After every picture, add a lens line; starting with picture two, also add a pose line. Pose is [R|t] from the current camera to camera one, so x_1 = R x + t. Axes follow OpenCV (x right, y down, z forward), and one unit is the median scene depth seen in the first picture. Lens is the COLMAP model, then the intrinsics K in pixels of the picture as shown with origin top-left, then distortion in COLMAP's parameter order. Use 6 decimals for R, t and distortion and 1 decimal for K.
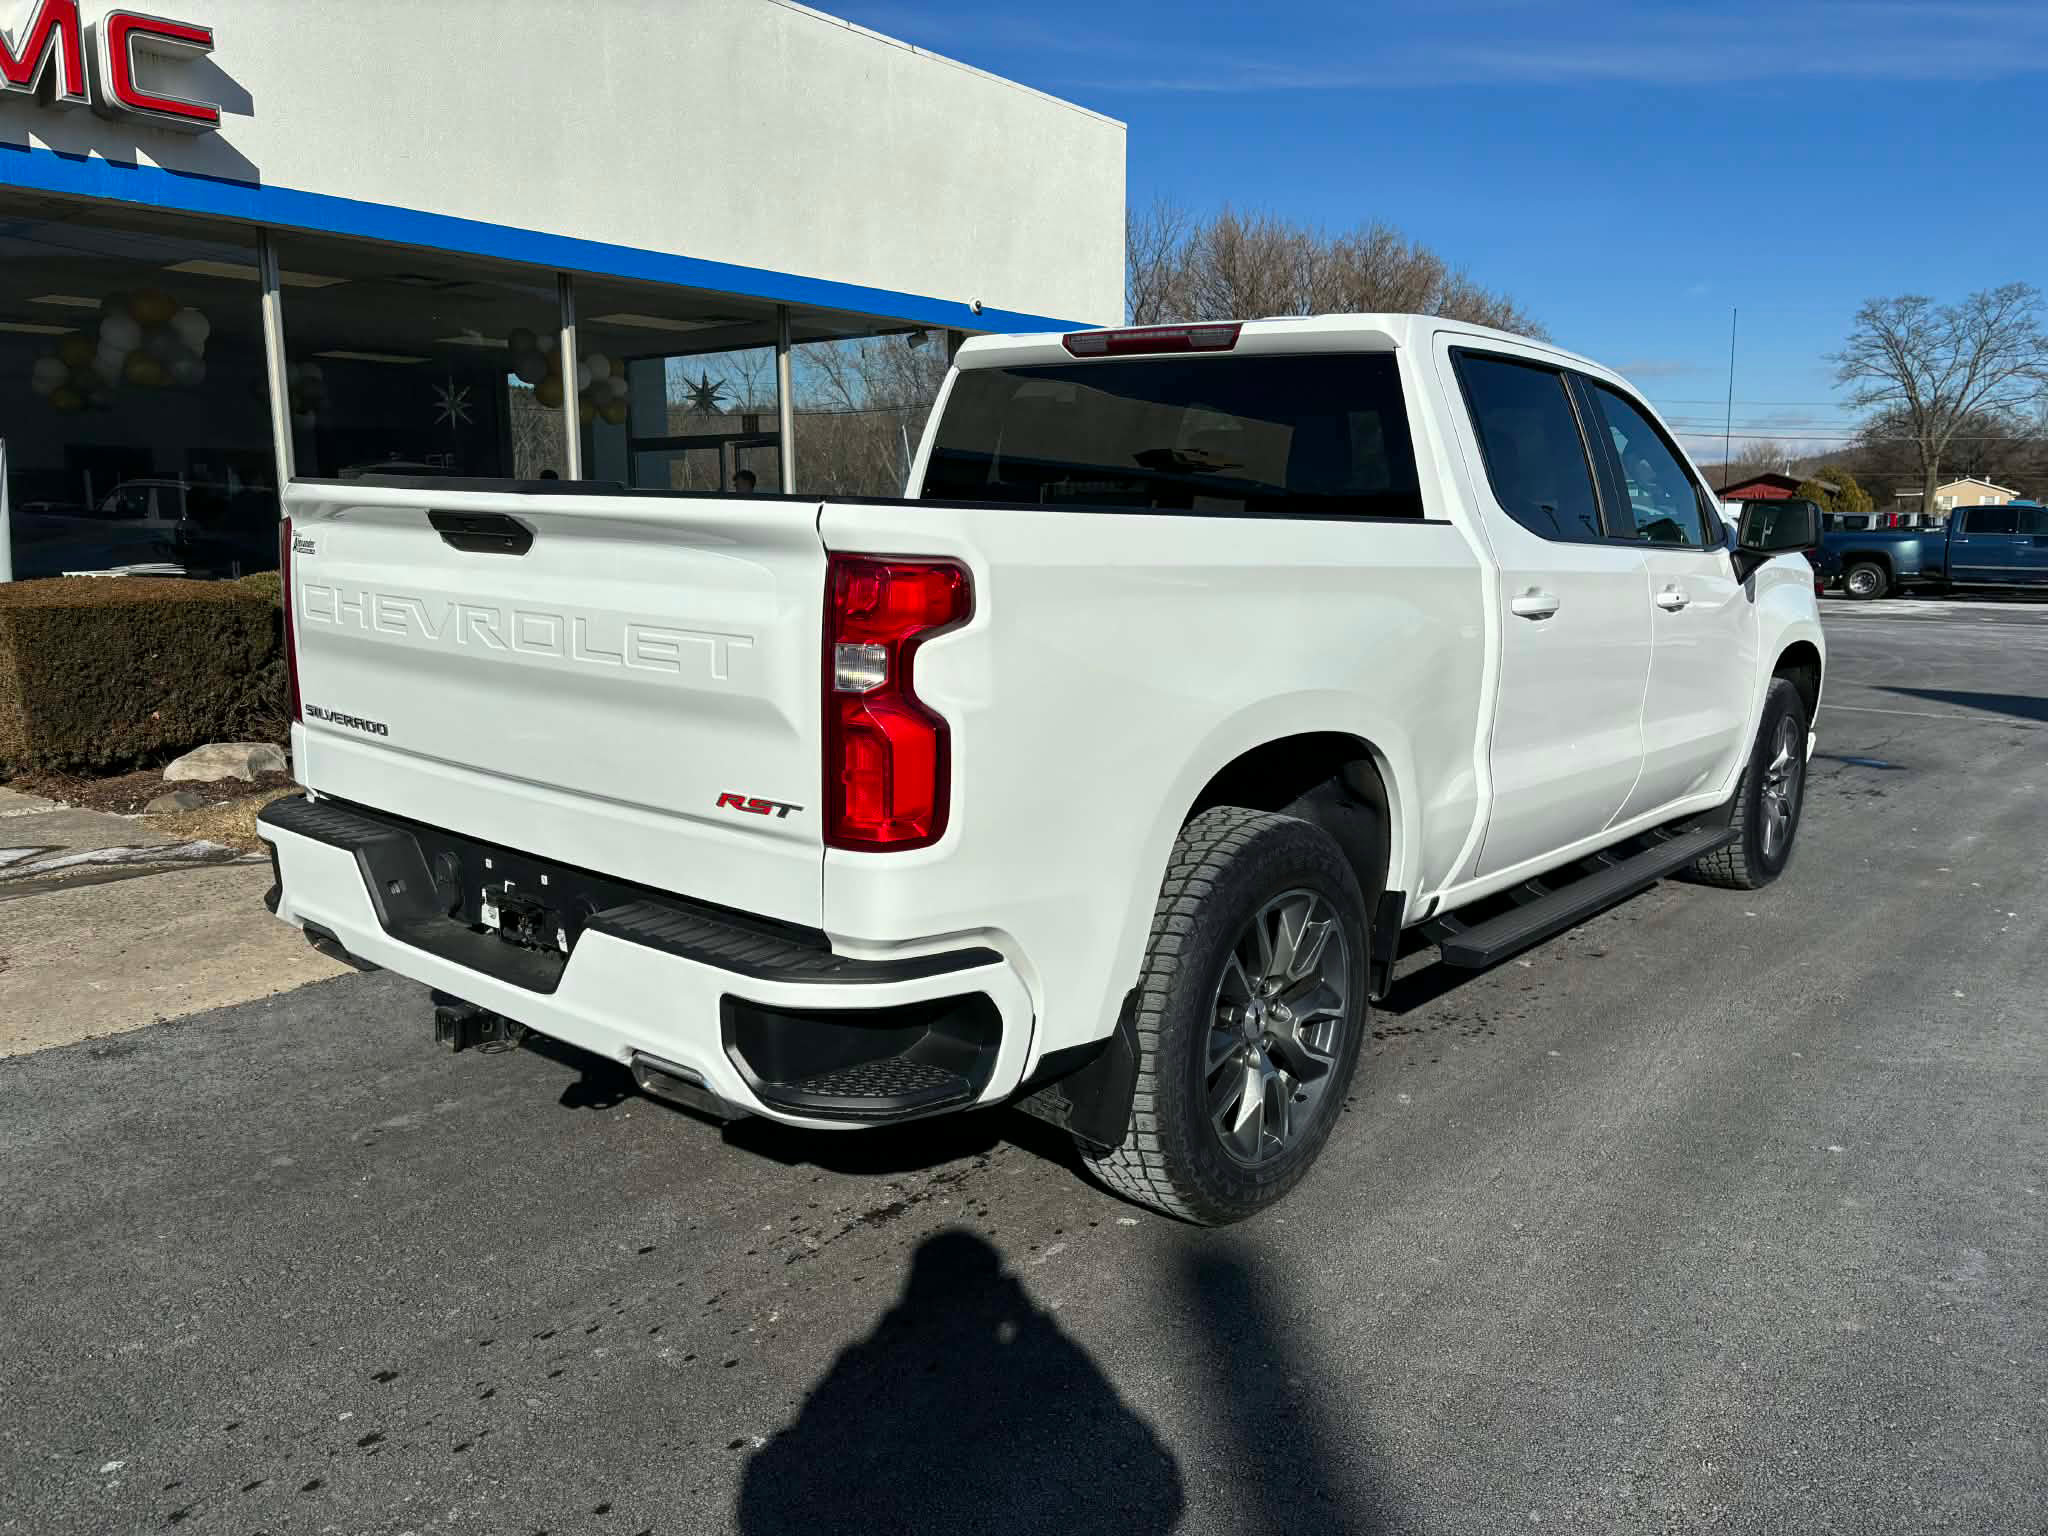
lens RADIAL K [[1548.5, 0, 1025.4], [0, 1548.5, 771.3], [0, 0, 1]] dist [0.046023, -0.041395]
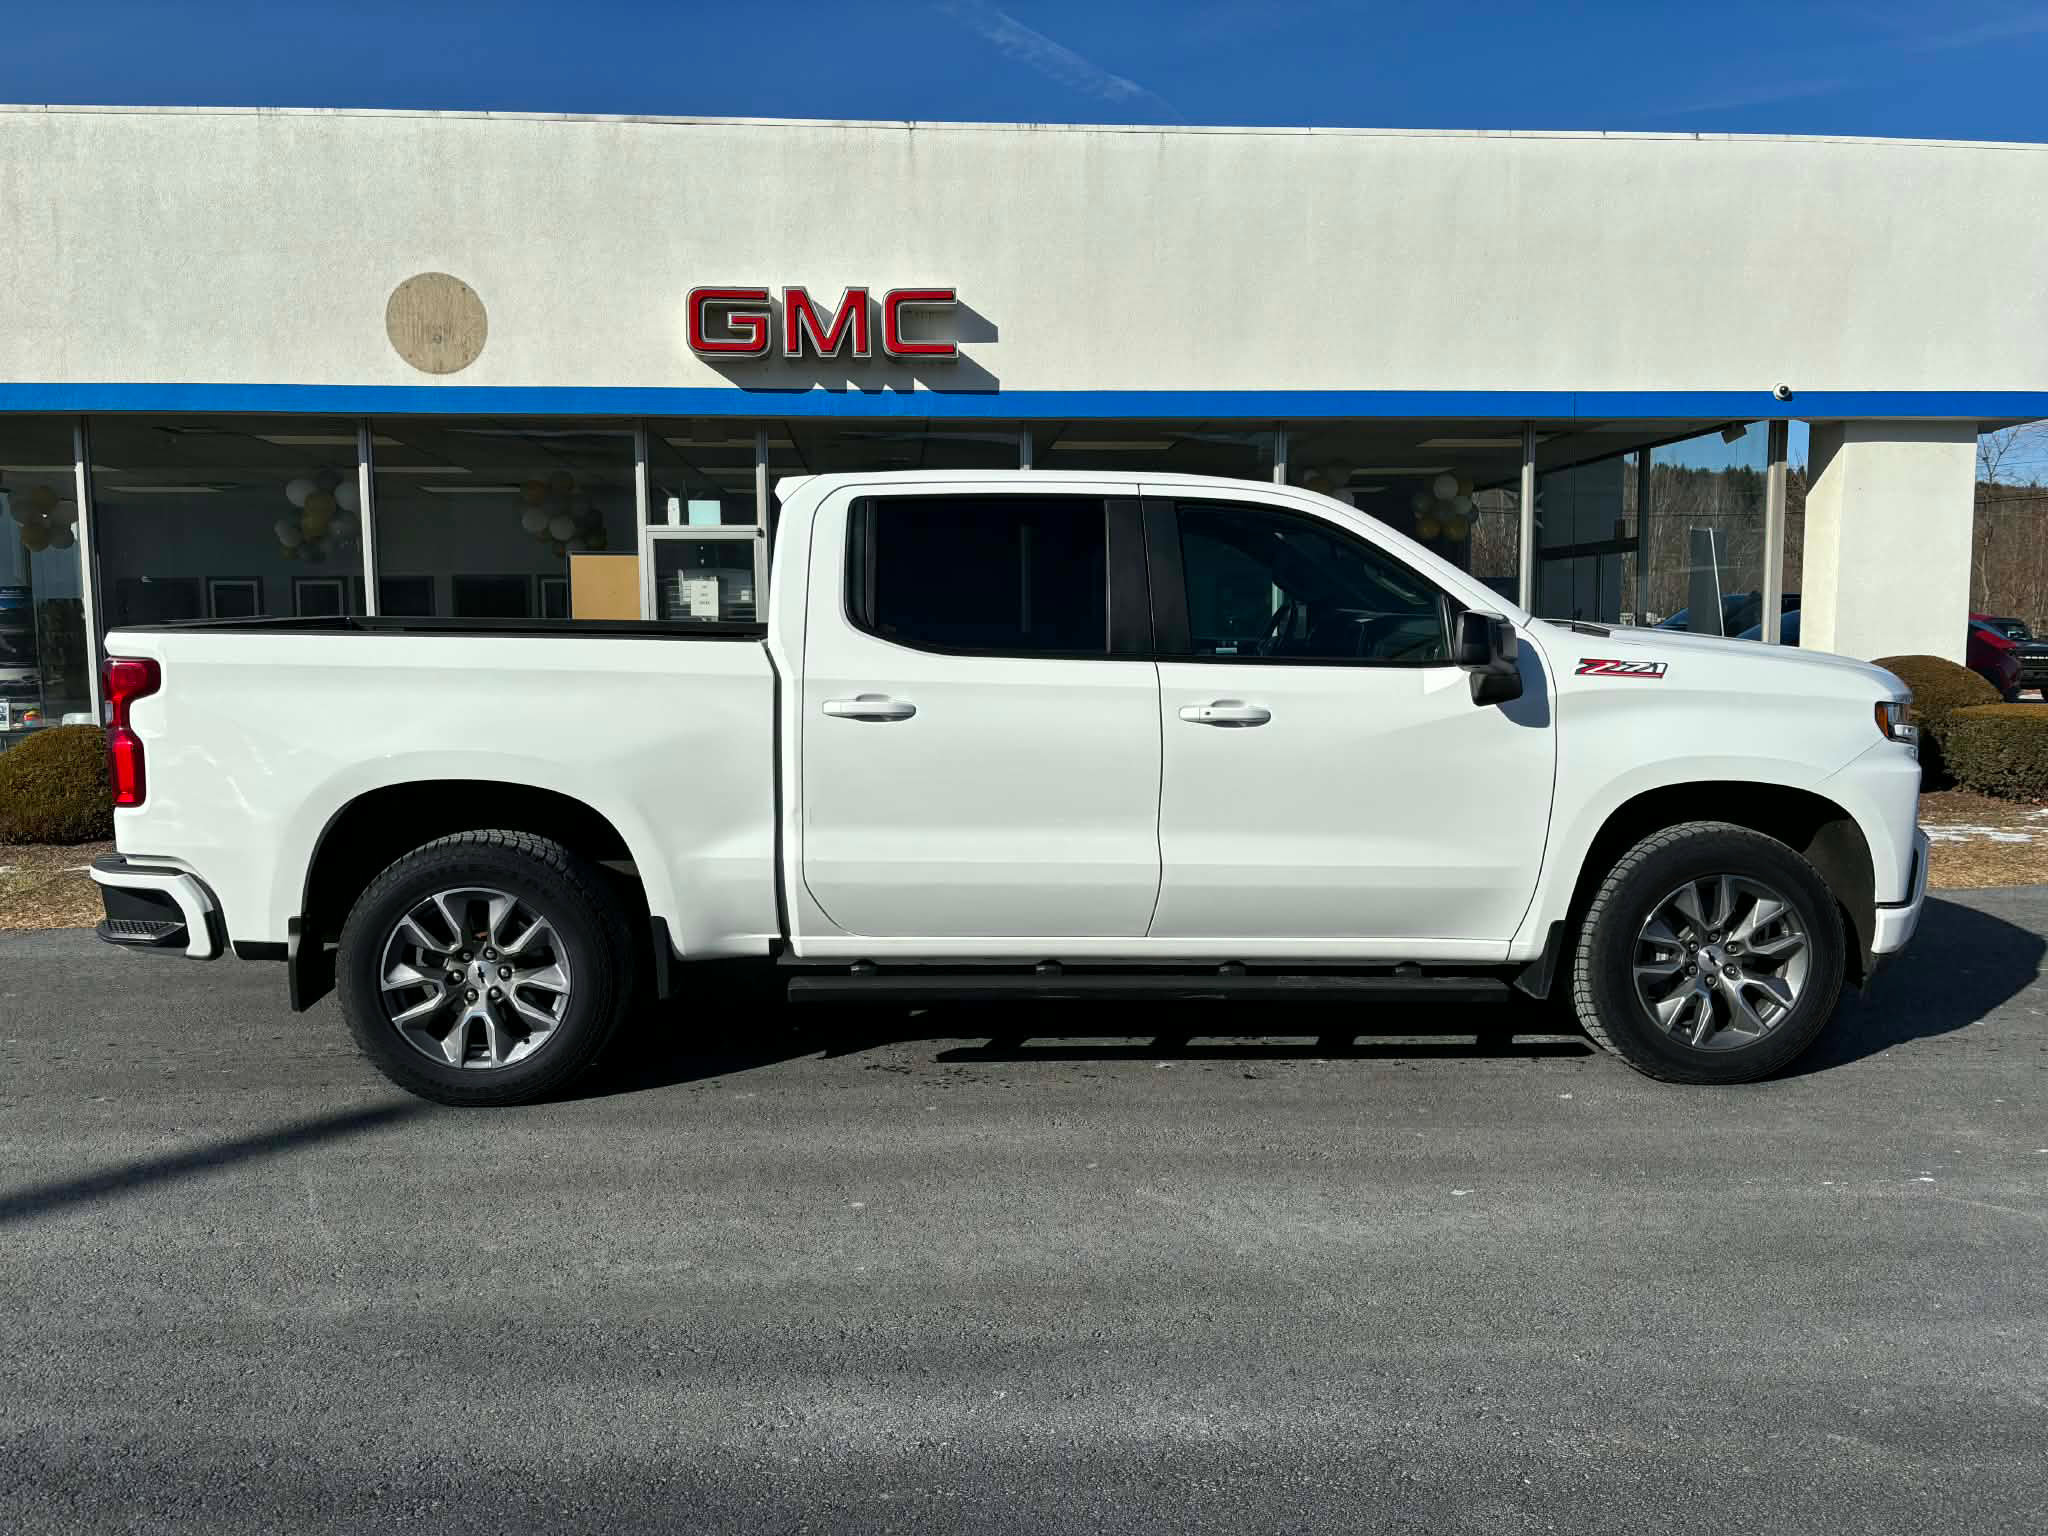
lens RADIAL K [[1548.5, 0, 1021.9], [0, 1548.5, 762.7], [0, 0, 1]] dist [0.046023, -0.041395]
pose [[0.674915, 0.061110, -0.735361, 1.460008], [-0.112743, 0.993404, -0.020923, -0.062152], [0.729231, 0.097028, 0.677353, 0.327307]]
